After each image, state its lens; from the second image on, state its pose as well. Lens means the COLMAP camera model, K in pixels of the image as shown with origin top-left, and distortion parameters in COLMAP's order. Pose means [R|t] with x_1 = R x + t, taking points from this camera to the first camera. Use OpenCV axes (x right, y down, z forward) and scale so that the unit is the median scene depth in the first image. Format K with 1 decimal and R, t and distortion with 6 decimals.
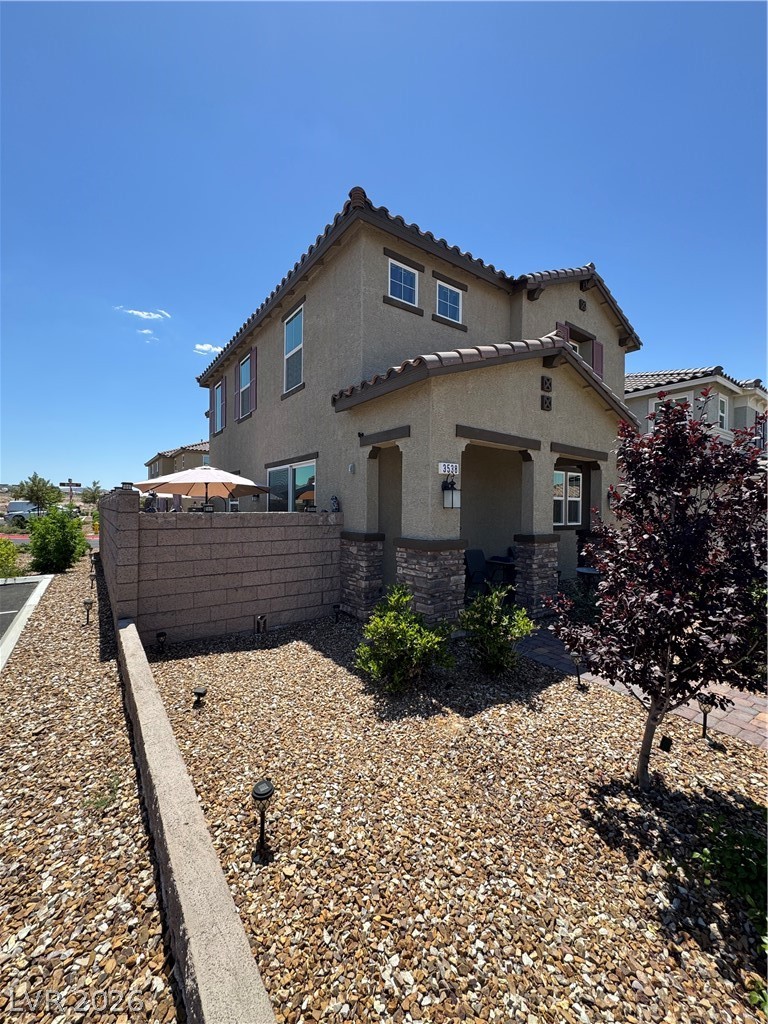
lens RADIAL K [[407.9, 0, 384.0], [0, 407.9, 512.0], [0, 0, 1]] dist [0.000096, -0.000017]
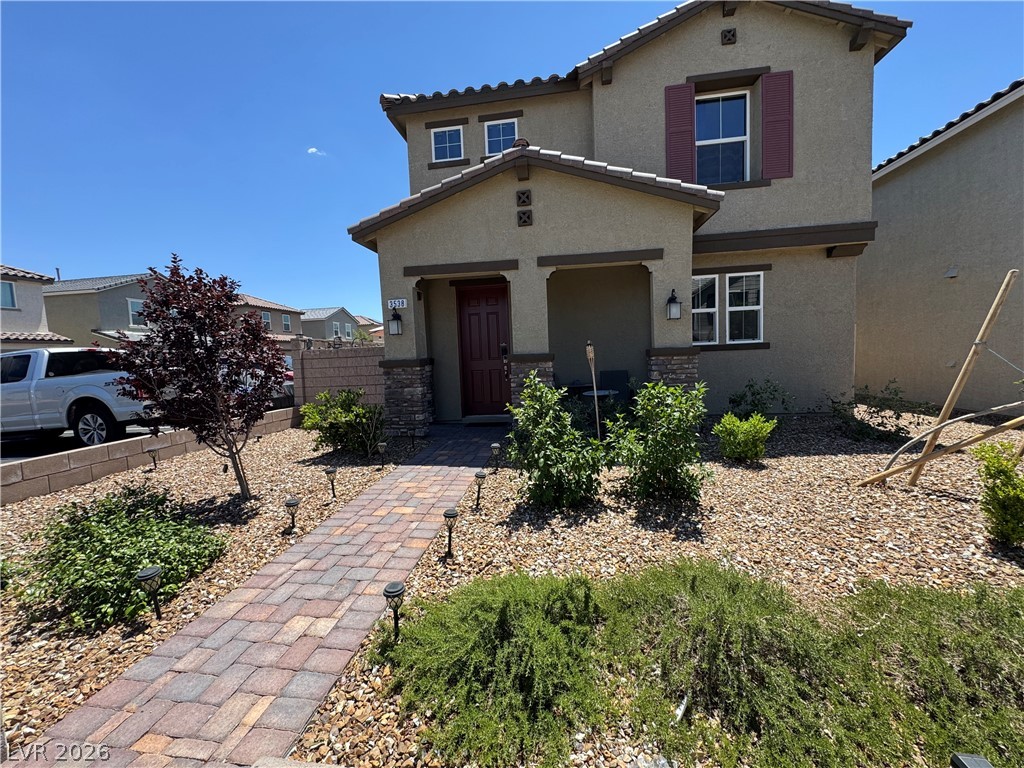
lens RADIAL K [[407.9, 0, 512.0], [0, 407.9, 384.0], [0, 0, 1]] dist [0.000096, -0.000017]
pose [[0.719960, 0.008820, -0.693959, 1.031870], [0.043462, 0.997384, 0.057767, 0.068217], [0.692653, -0.071751, 0.717693, 0.248010]]
